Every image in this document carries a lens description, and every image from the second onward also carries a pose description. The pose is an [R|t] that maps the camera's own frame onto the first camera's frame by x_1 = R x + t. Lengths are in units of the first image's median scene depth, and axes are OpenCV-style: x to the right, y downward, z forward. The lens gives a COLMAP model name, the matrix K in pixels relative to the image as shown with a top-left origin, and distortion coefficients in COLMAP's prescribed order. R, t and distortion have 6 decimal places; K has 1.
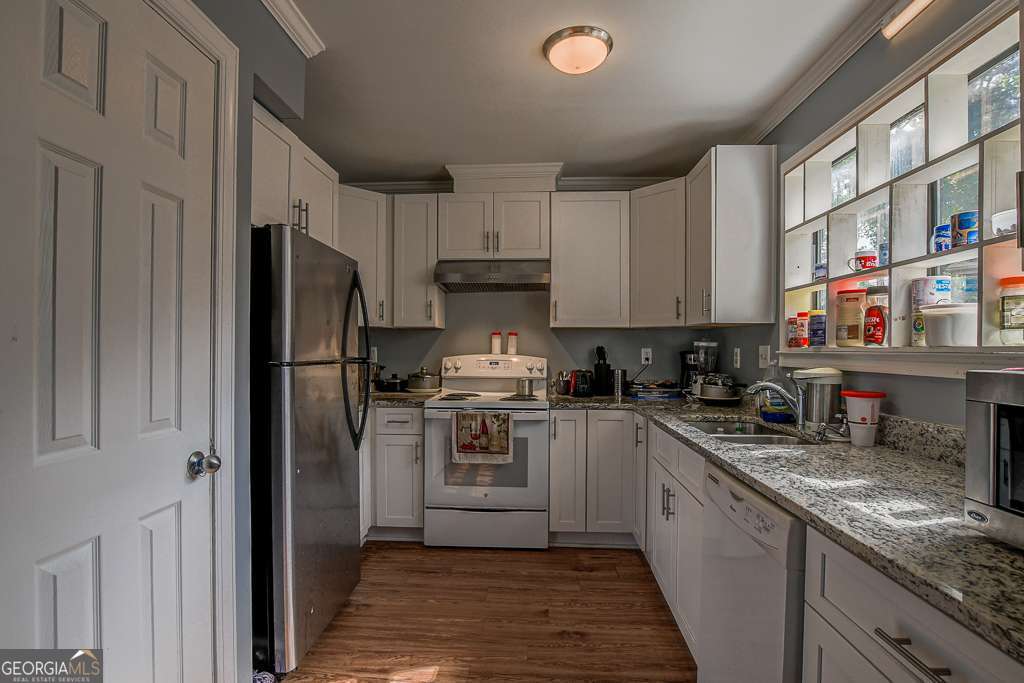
lens RADIAL K [[488.2, 0, 512.8], [0, 488.2, 344.1], [0, 0, 1]] dist [-0.024935, 0.002014]
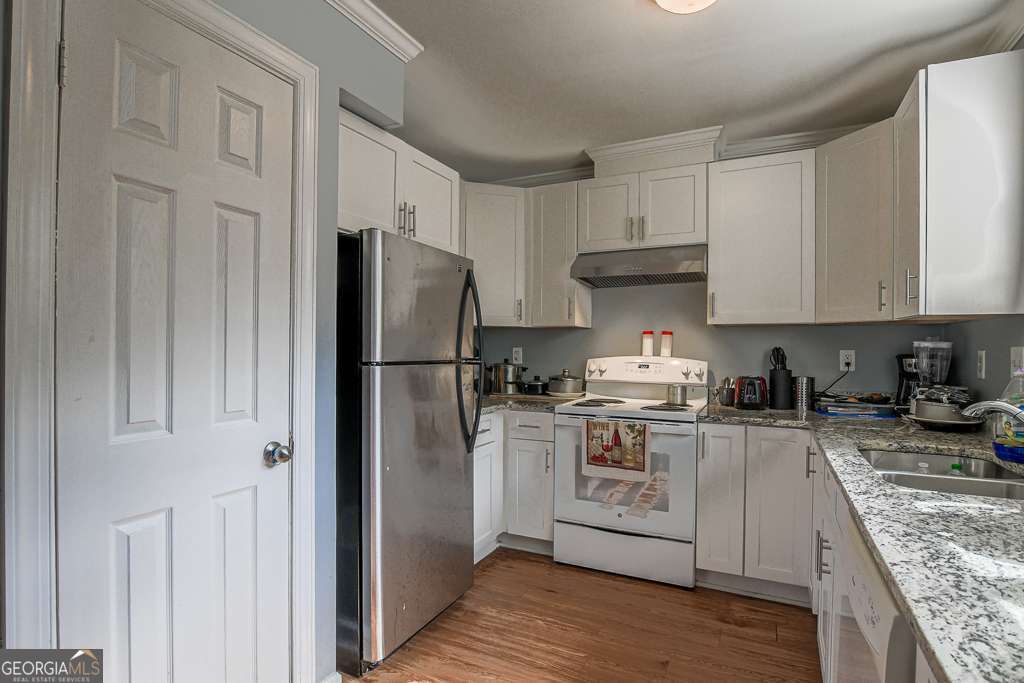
lens RADIAL K [[517.2, 0, 511.3], [0, 517.2, 346.2], [0, 0, 1]] dist [-0.024136, 0.002783]
pose [[0.917641, 0.001532, -0.397406, 0.161463], [-0.000627, 0.999997, 0.002407, 0.001091], [0.397409, -0.001960, 0.917640, 0.074972]]
